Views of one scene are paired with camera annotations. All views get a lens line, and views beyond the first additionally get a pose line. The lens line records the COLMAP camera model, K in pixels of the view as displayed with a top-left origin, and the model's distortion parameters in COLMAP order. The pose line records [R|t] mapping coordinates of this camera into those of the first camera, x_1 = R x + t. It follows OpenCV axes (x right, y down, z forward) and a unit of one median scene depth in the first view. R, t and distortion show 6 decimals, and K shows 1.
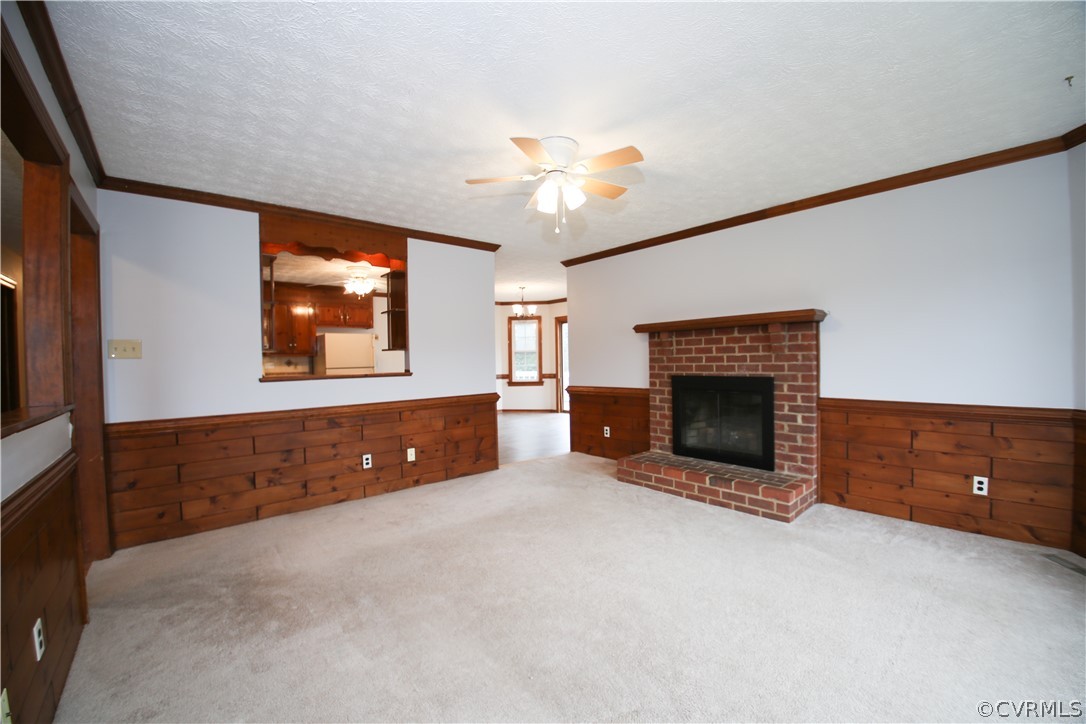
lens RADIAL K [[433.2, 0, 541.2], [0, 433.2, 360.1], [0, 0, 1]] dist [-0.021694, -0.000226]
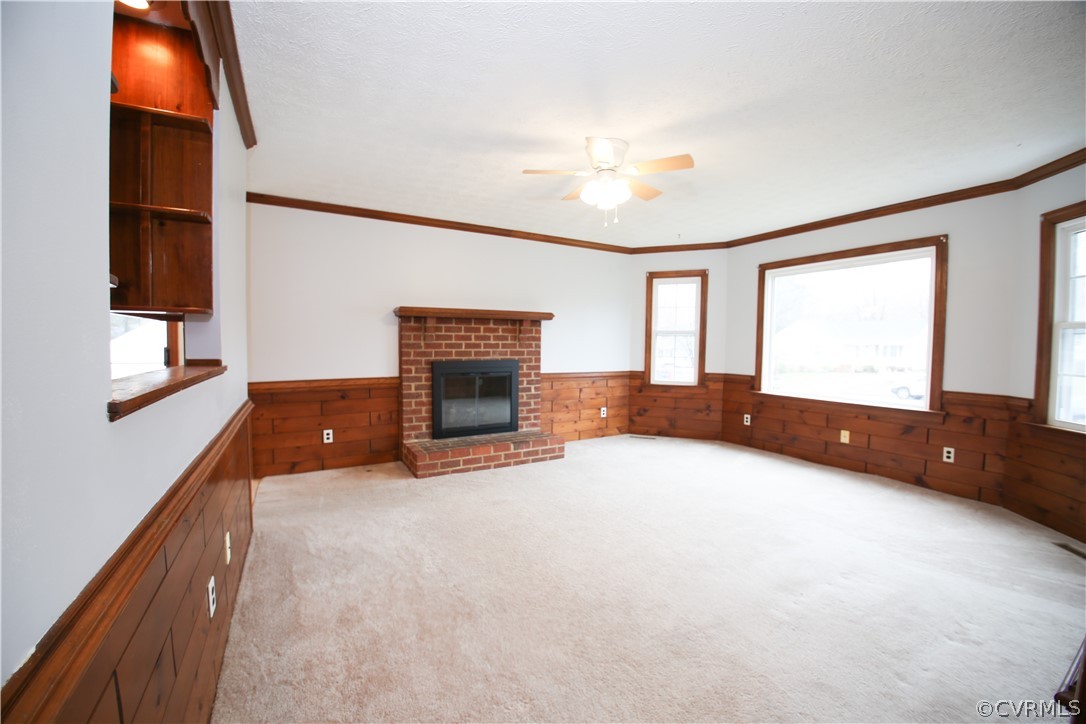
lens RADIAL K [[433.2, 0, 513.0], [0, 433.2, 358.8], [0, 0, 1]] dist [-0.021694, -0.000226]
pose [[0.227547, -0.005627, 0.973751, -0.720112], [-0.003141, 0.999974, 0.006513, 0.025502], [-0.973762, -0.004541, 0.227524, 0.670314]]
